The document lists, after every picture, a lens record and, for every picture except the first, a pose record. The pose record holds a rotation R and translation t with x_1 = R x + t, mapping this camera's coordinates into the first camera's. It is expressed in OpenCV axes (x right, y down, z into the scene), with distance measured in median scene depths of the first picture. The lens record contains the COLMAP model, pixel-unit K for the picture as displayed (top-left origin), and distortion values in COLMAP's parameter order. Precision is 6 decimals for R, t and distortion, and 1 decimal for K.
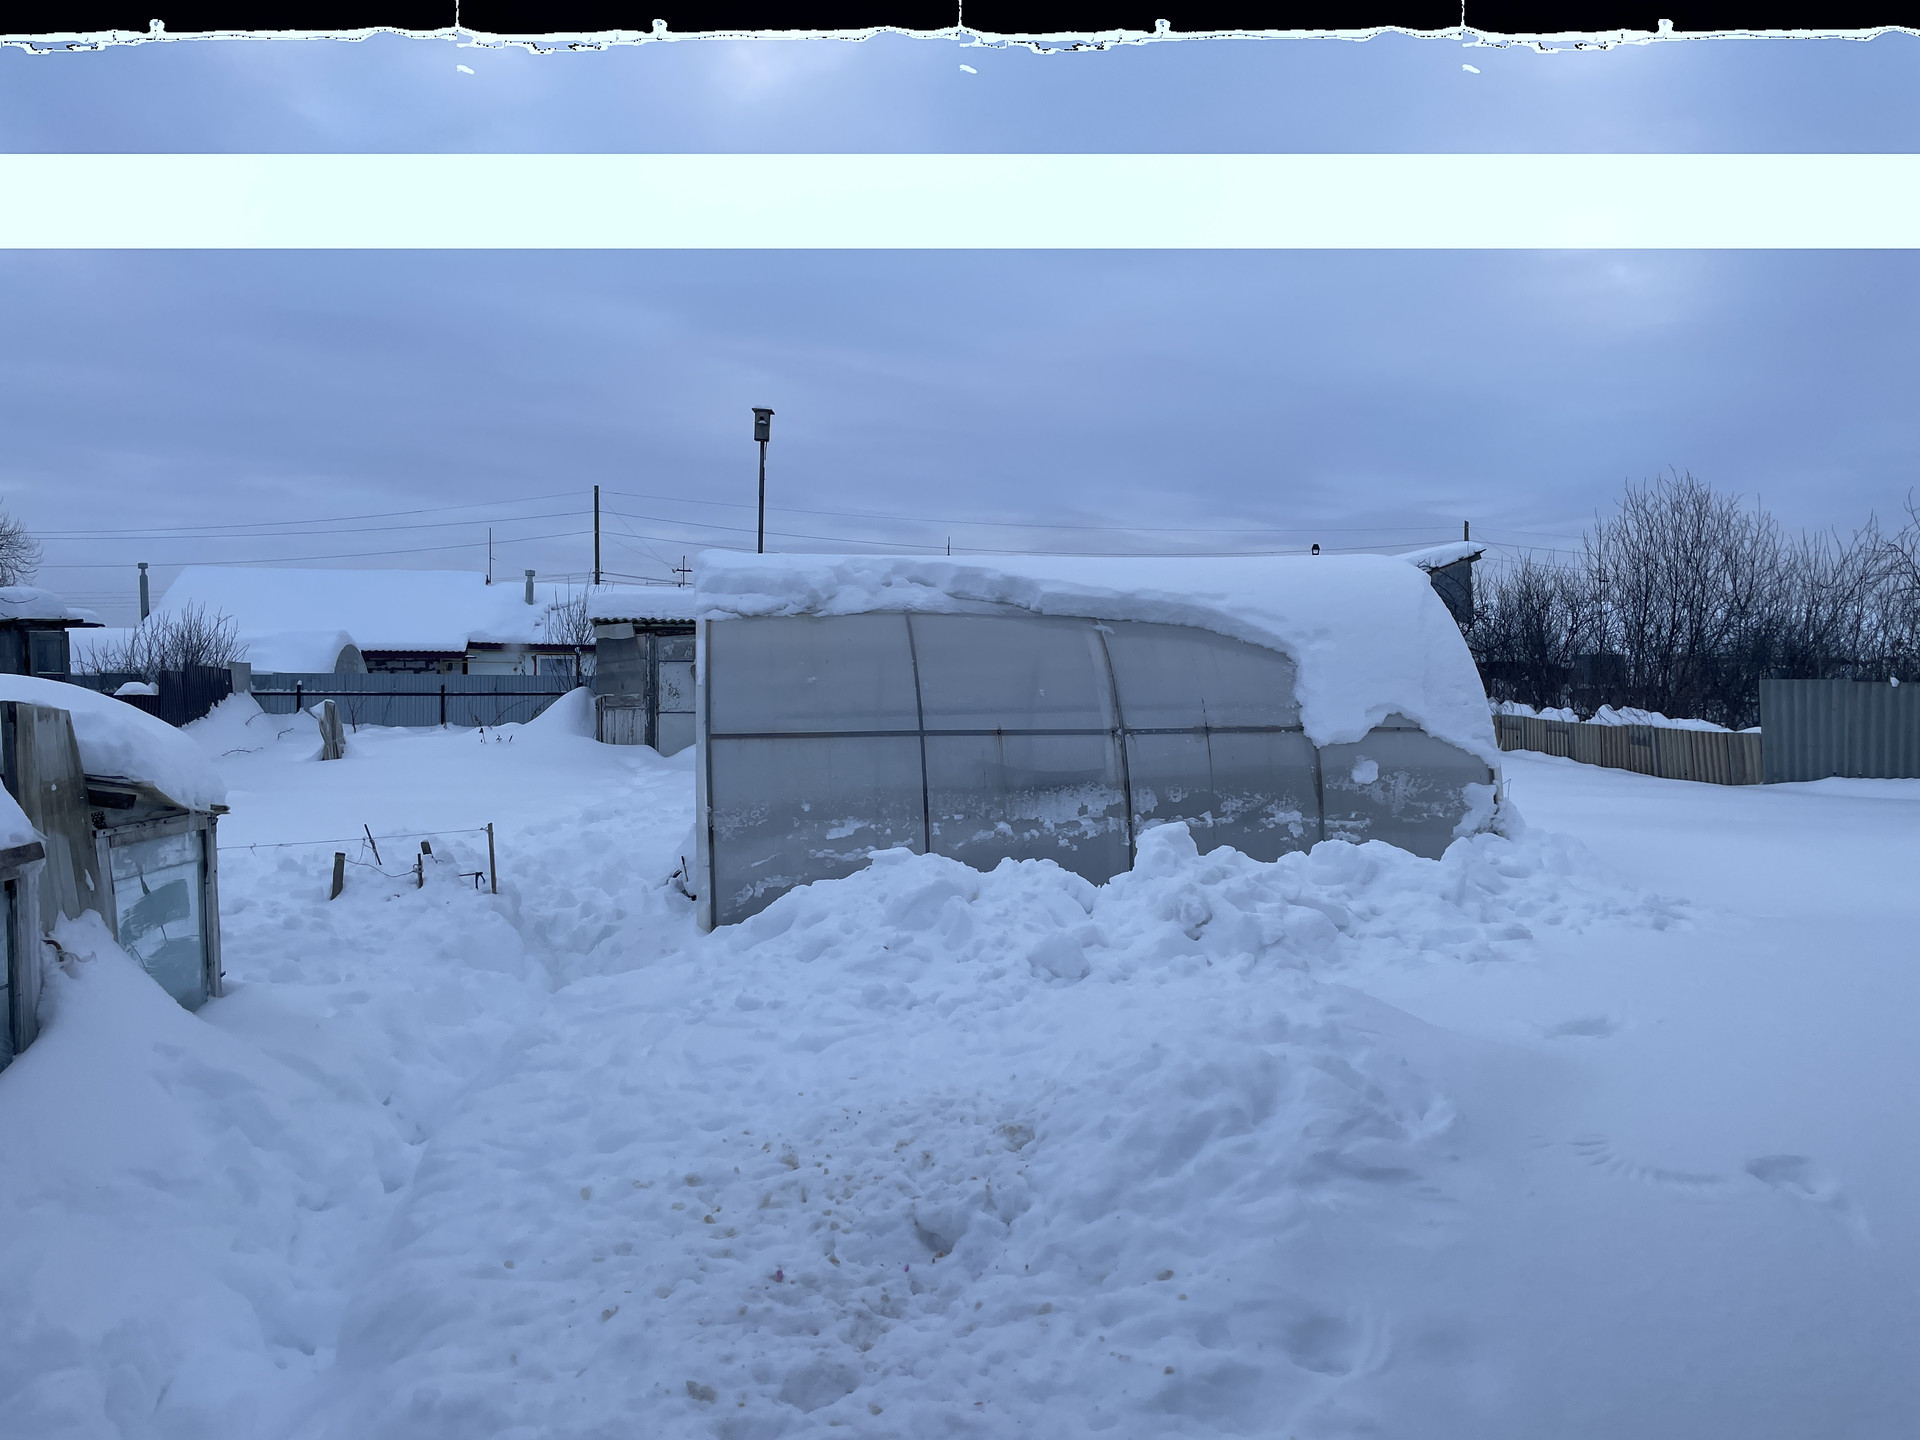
lens RADIAL K [[1447.0, 0, 955.2], [0, 1447.0, 715.3], [0, 0, 1]] dist [0.099712, -0.123142]
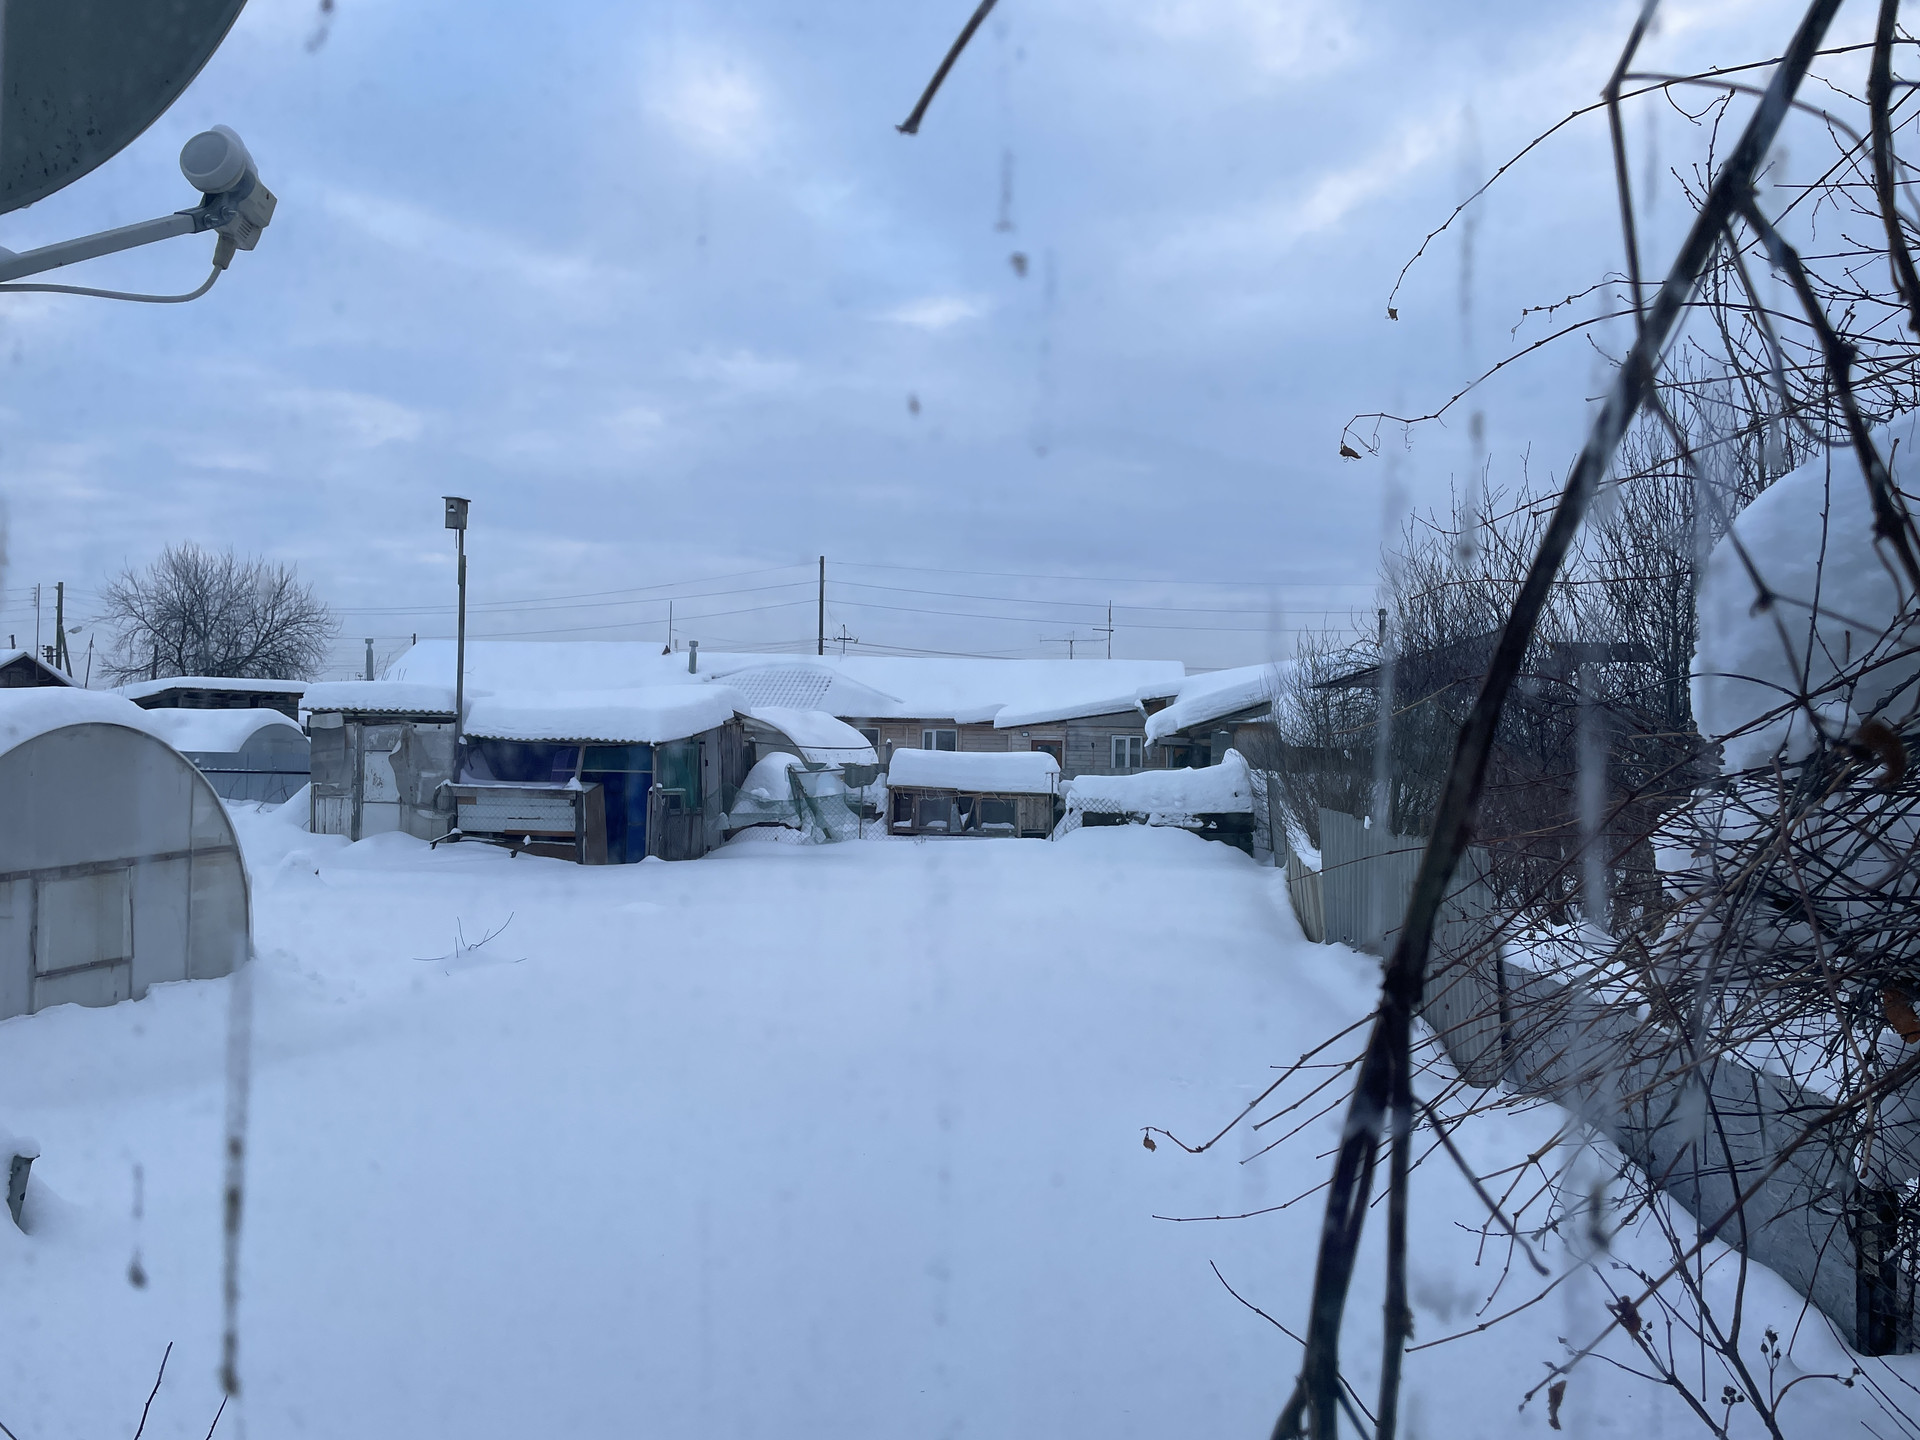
lens RADIAL K [[1447.0, 0, 923.4], [0, 1447.0, 694.1], [0, 0, 1]] dist [0.099712, -0.123142]
pose [[0.955144, 0.002861, -0.296127, 0.457868], [-0.018498, 0.998577, -0.050018, -0.032887], [0.295562, 0.053252, 0.953838, 0.154409]]
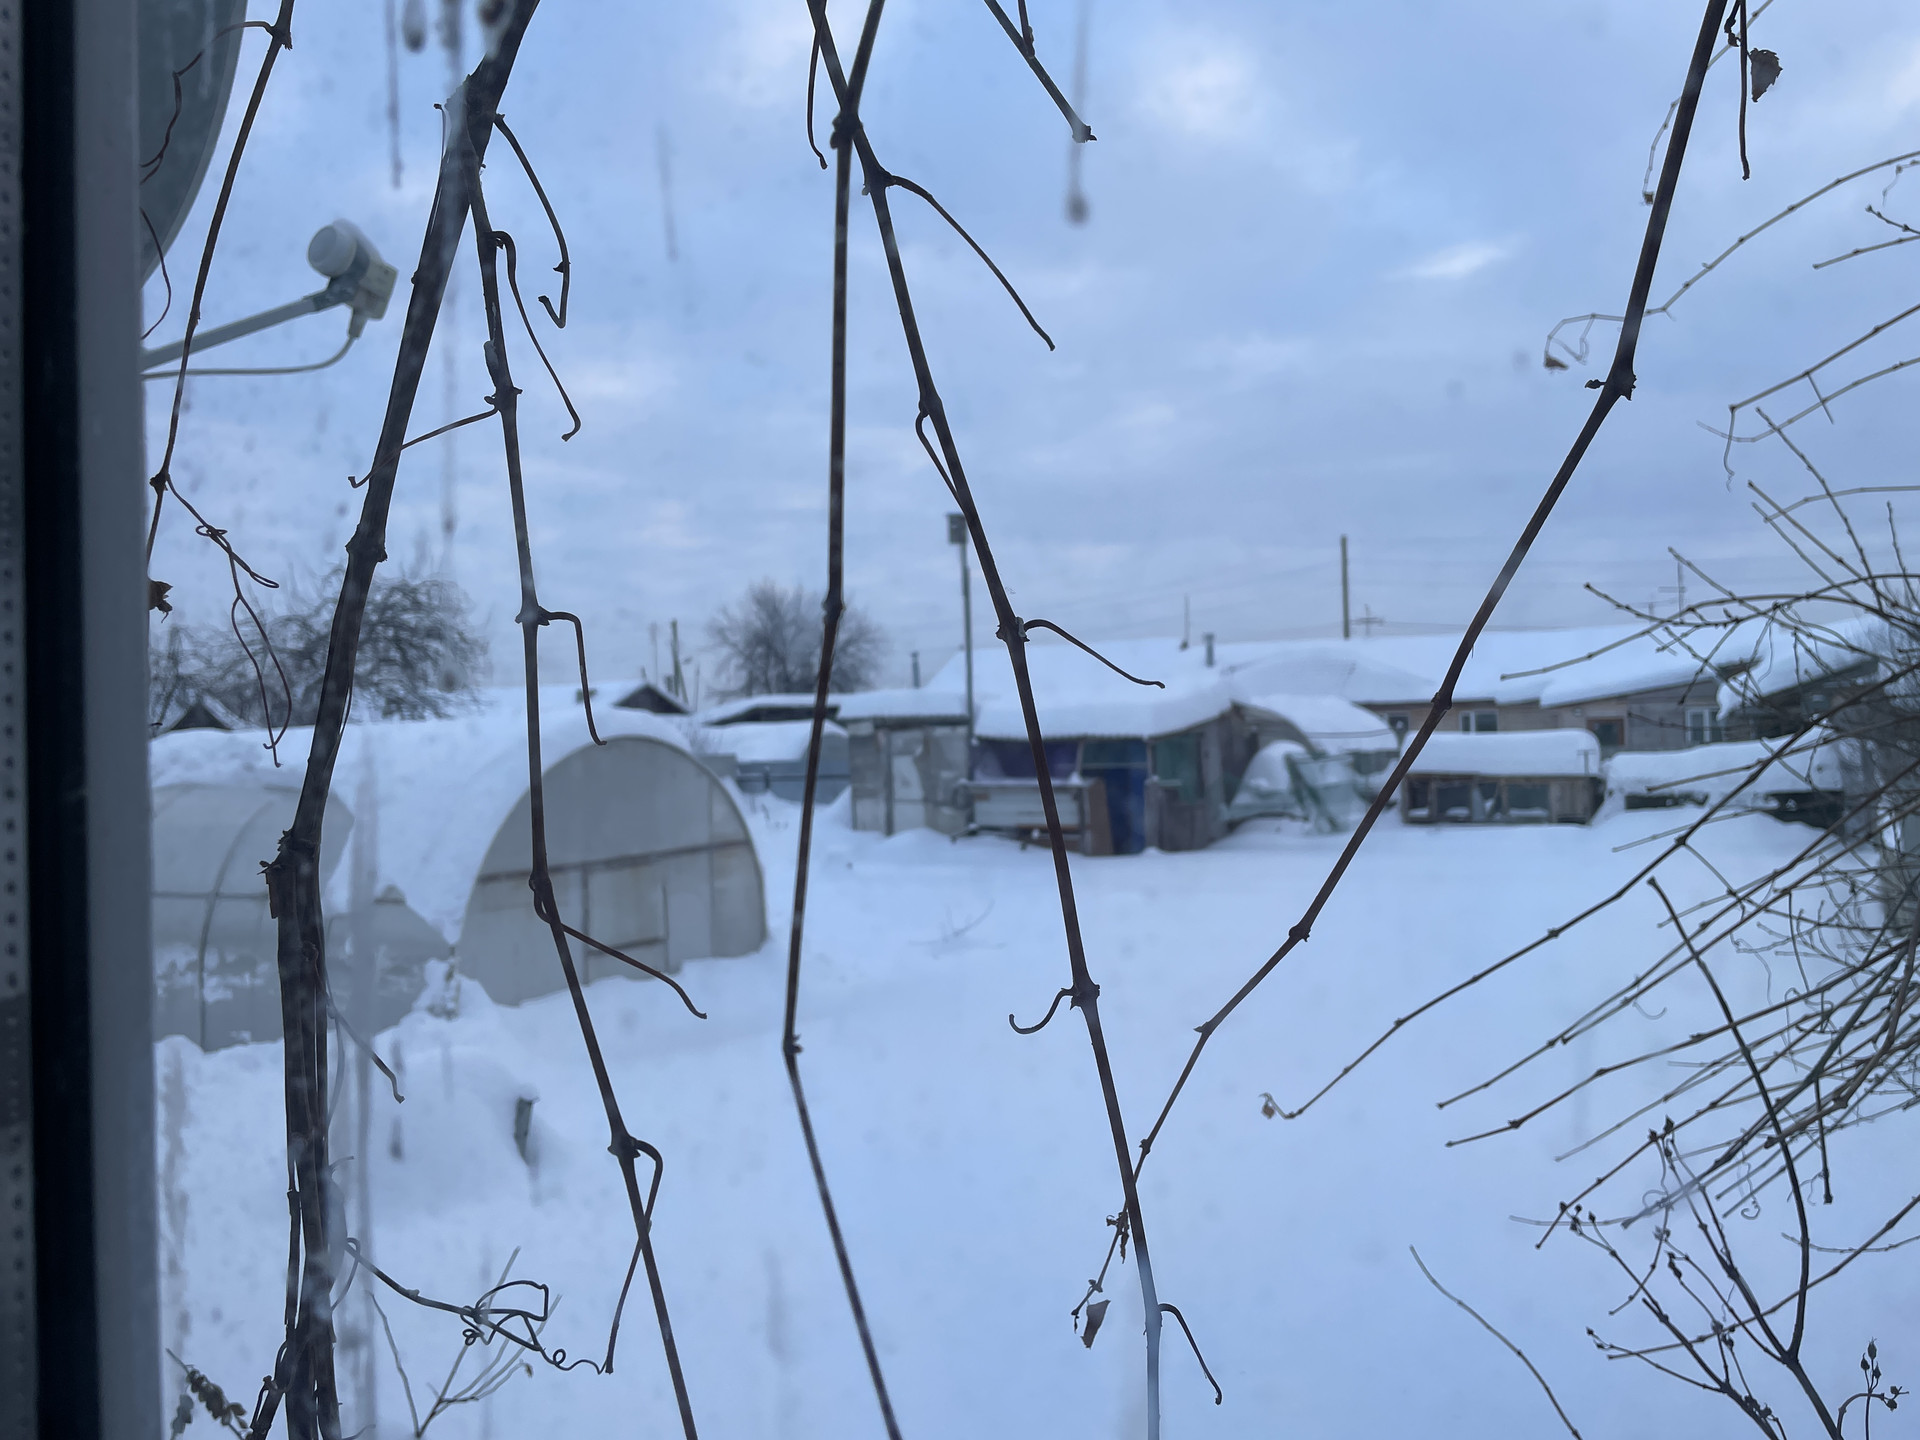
lens RADIAL K [[1447.0, 0, 939.1], [0, 1447.0, 712.1], [0, 0, 1]] dist [0.099712, -0.123142]
pose [[0.793404, -0.035199, -0.607676, 0.480263], [0.018059, 0.999248, -0.034301, -0.031211], [0.608427, 0.016240, 0.793444, 0.163553]]
